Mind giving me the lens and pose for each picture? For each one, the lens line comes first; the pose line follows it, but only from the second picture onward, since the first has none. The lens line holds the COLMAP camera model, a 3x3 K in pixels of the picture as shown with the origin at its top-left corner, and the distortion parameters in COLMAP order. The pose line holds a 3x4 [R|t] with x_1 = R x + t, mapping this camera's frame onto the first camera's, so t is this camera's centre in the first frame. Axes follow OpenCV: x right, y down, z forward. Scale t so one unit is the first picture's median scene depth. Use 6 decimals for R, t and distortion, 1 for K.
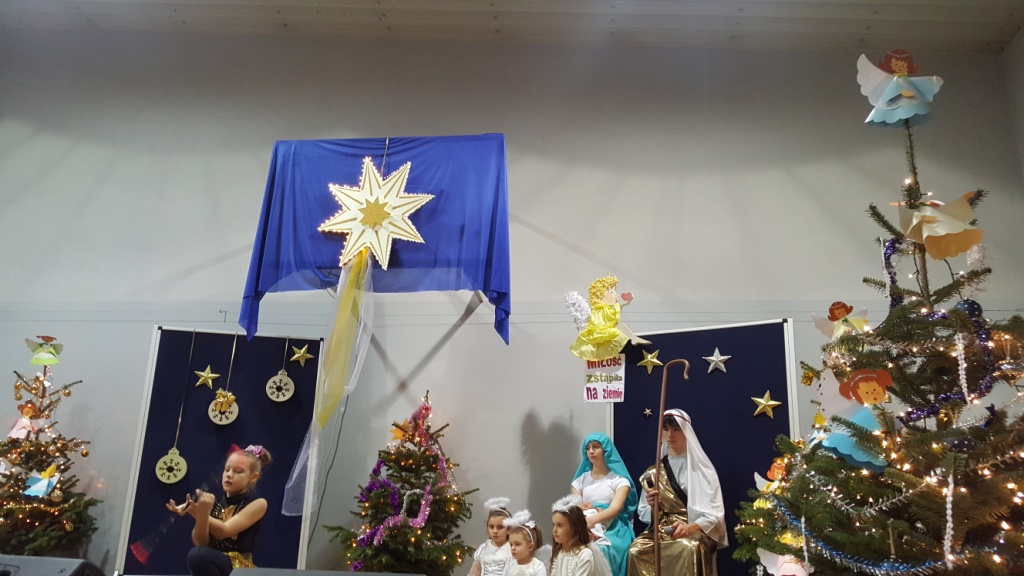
lens RADIAL K [[775.0, 0, 494.5], [0, 775.0, 320.4], [0, 0, 1]] dist [0.154040, -0.266347]
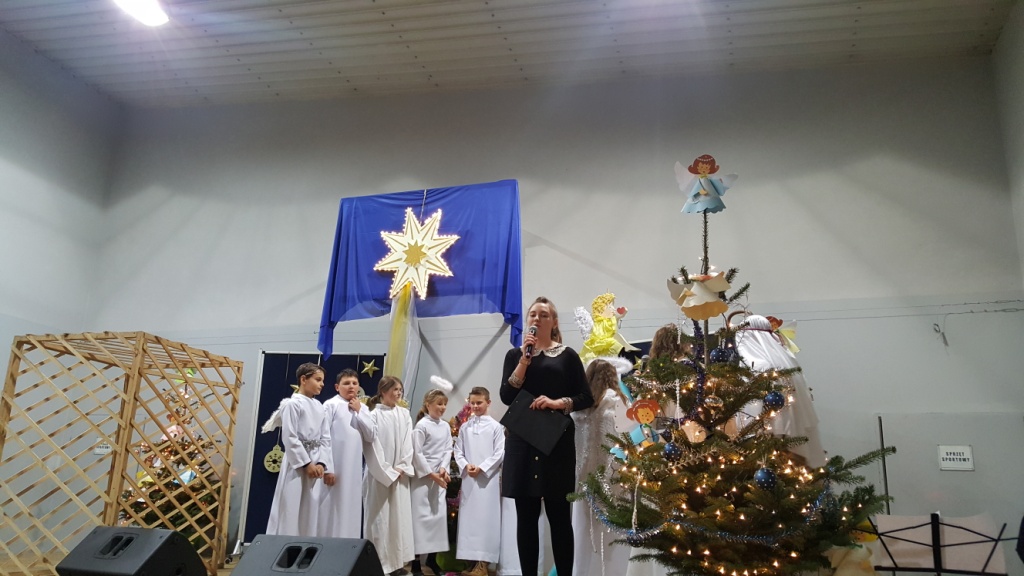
lens RADIAL K [[788.7, 0, 497.3], [0, 788.7, 311.4], [0, 0, 1]] dist [0.153994, -0.287052]
pose [[0.980662, -0.052104, -0.188646, 0.205513], [0.056722, 0.998206, 0.019160, -0.061596], [0.187309, -0.029490, 0.981858, -0.212910]]
